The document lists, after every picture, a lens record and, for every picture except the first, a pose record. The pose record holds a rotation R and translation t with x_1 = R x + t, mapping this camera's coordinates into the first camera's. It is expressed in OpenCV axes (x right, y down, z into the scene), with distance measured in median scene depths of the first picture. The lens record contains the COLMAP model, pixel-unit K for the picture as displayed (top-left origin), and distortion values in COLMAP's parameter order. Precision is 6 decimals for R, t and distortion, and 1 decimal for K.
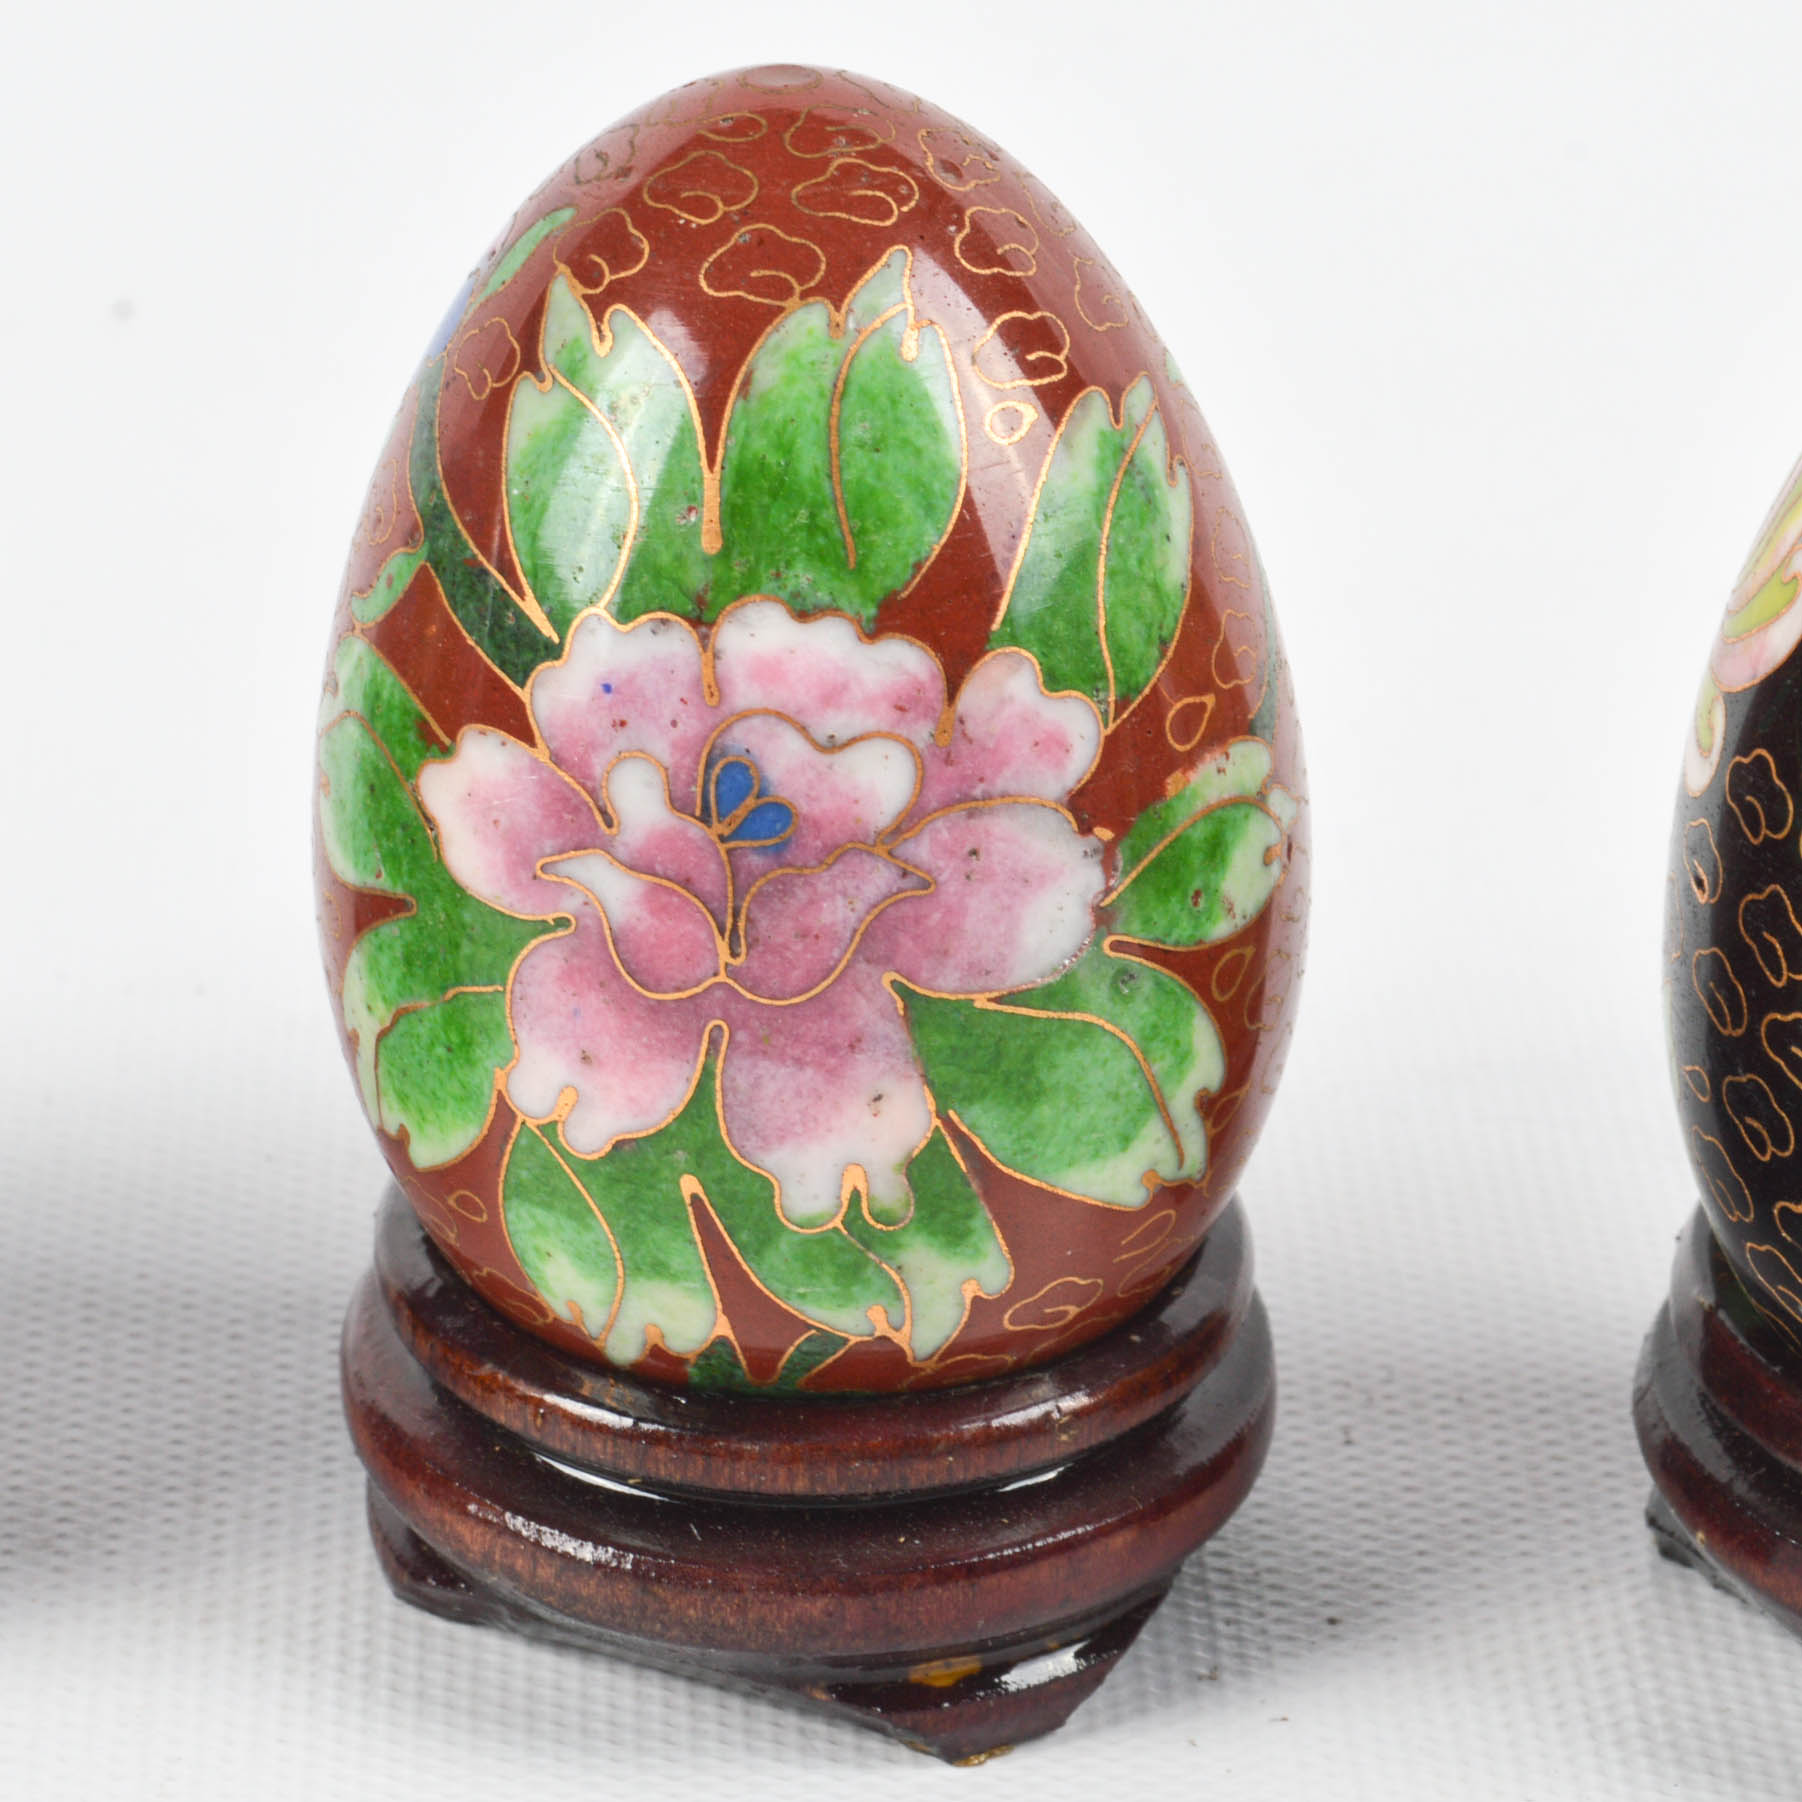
lens RADIAL K [[6741.2, 0, 901.0], [0, 6741.2, 901.0], [0, 0, 1]] dist [-0.026433, 0.048751]
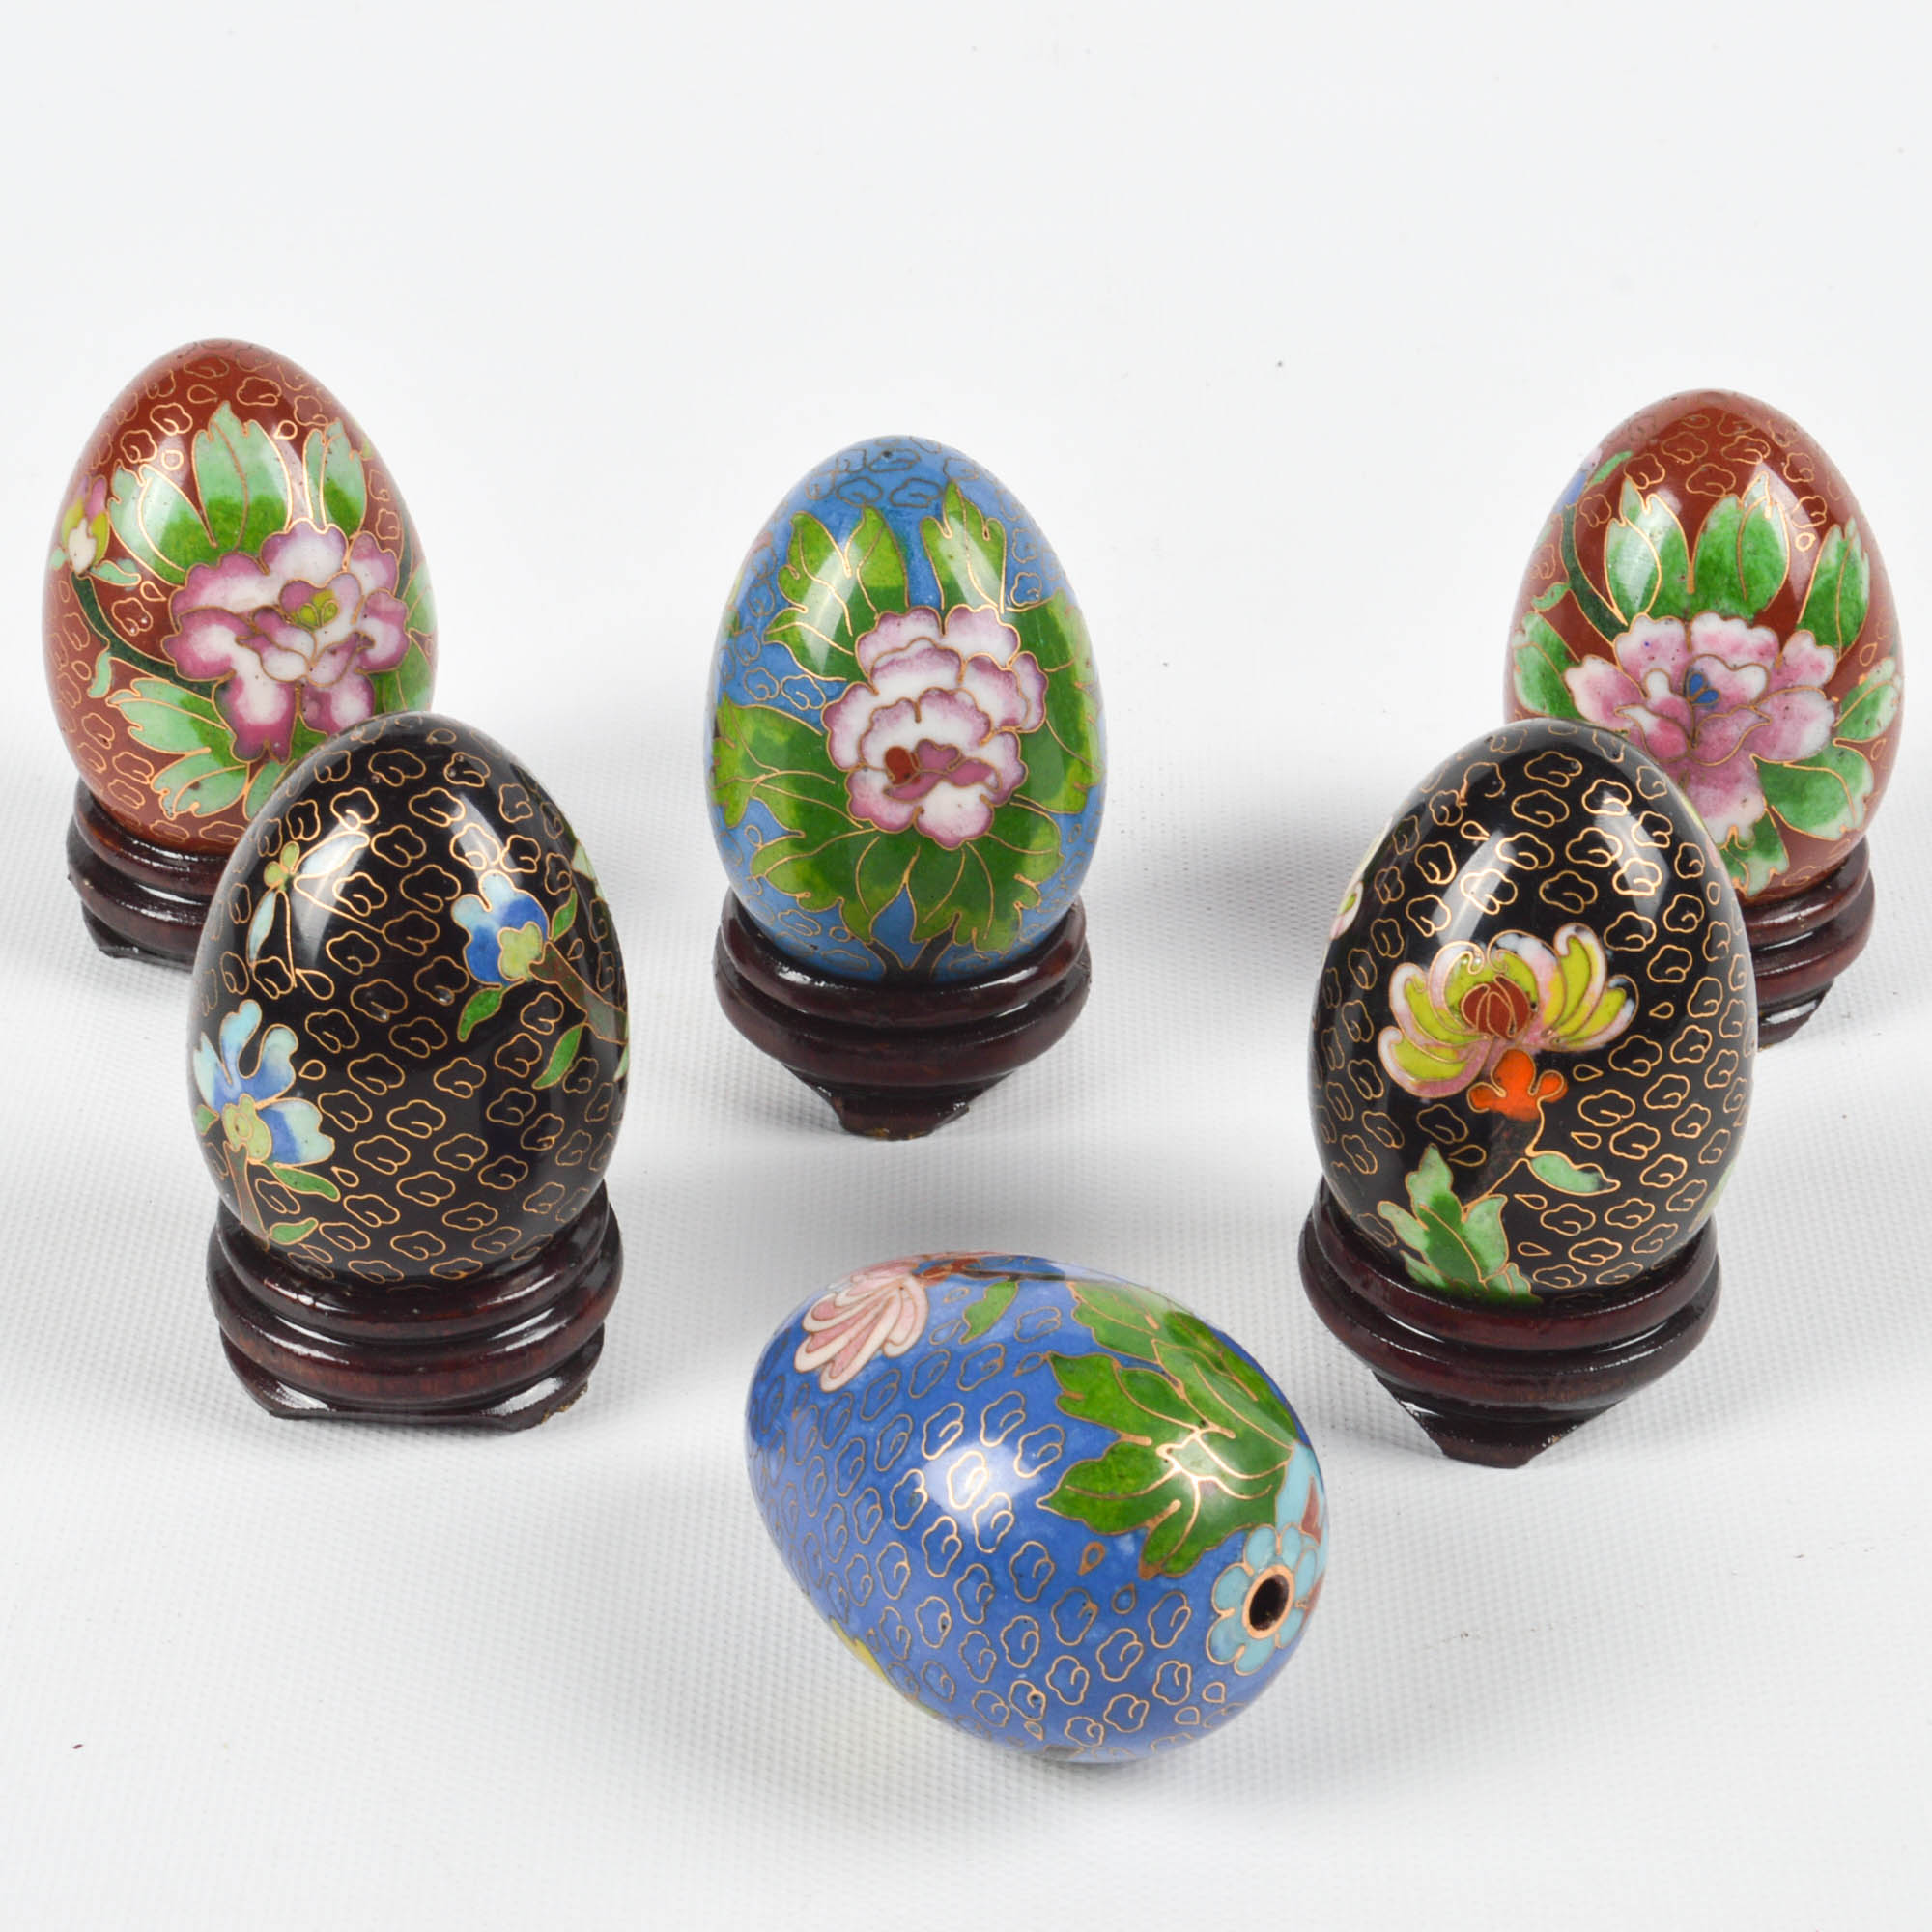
lens RADIAL K [[4490.7, 0, 966.0], [0, 4490.7, 966.0], [0, 0, 1]] dist [-0.066951, 0.323294]
pose [[0.997215, 0.013541, -0.073344, -0.175253], [-0.004127, 0.991893, 0.127009, -0.125772], [0.074469, -0.126353, 0.989186, -0.736439]]
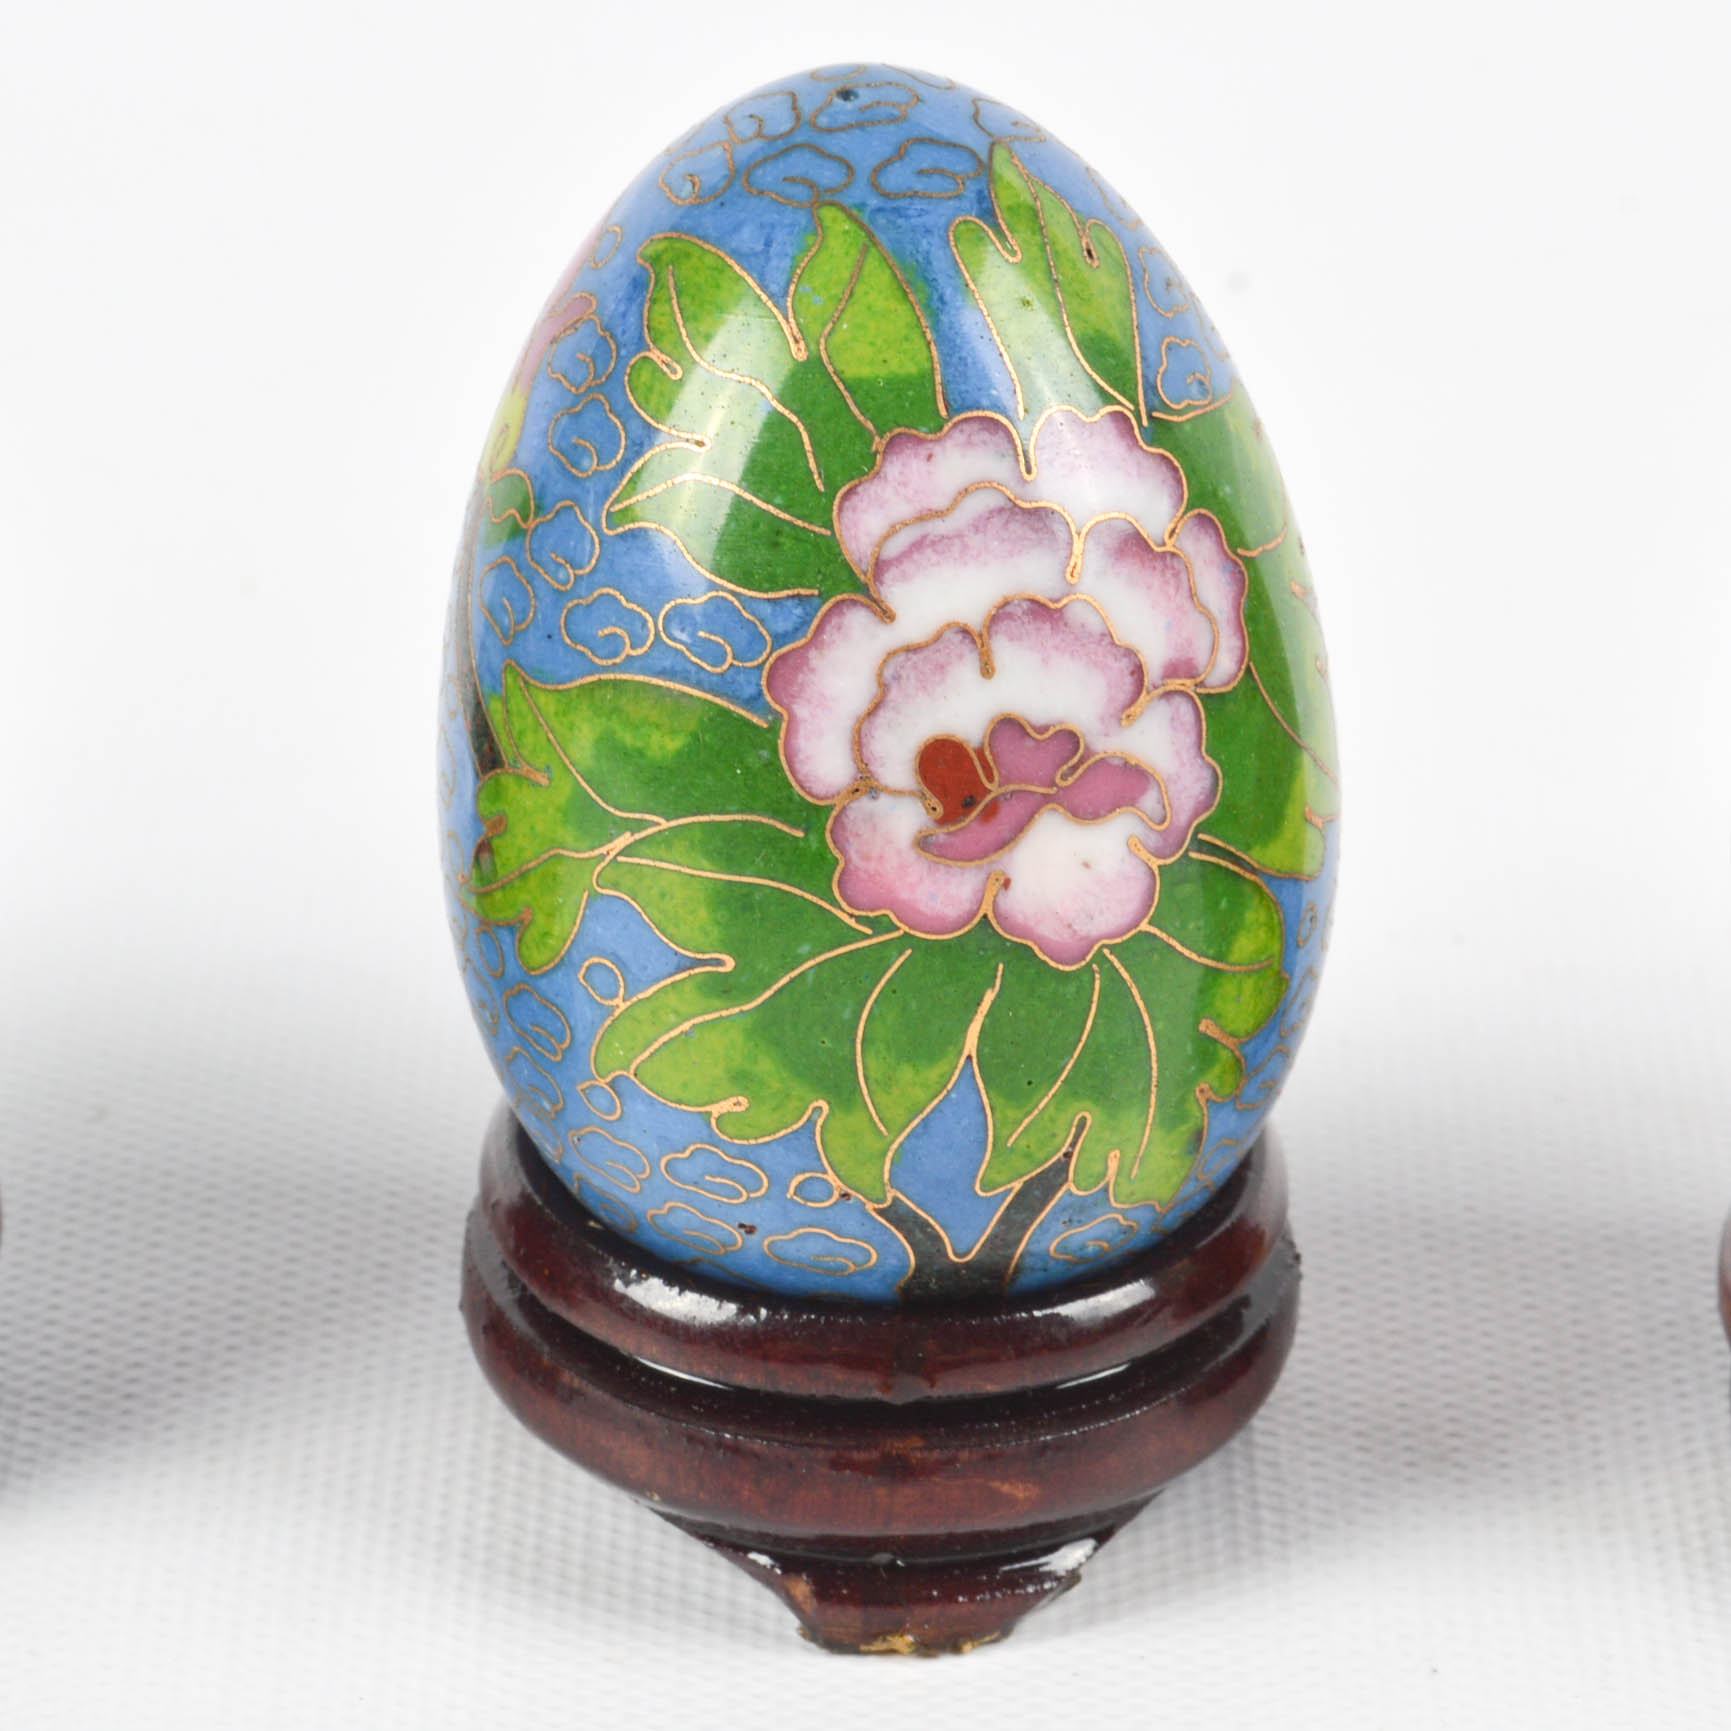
lens RADIAL K [[6475.6, 0, 865.5], [0, 6475.6, 865.5], [0, 0, 1]] dist [-0.026433, 0.048751]
pose [[0.995969, -0.069641, 0.056541, -0.395816], [0.068207, 0.997309, 0.026895, -0.004001], [-0.058261, -0.022930, 0.998038, -0.131092]]
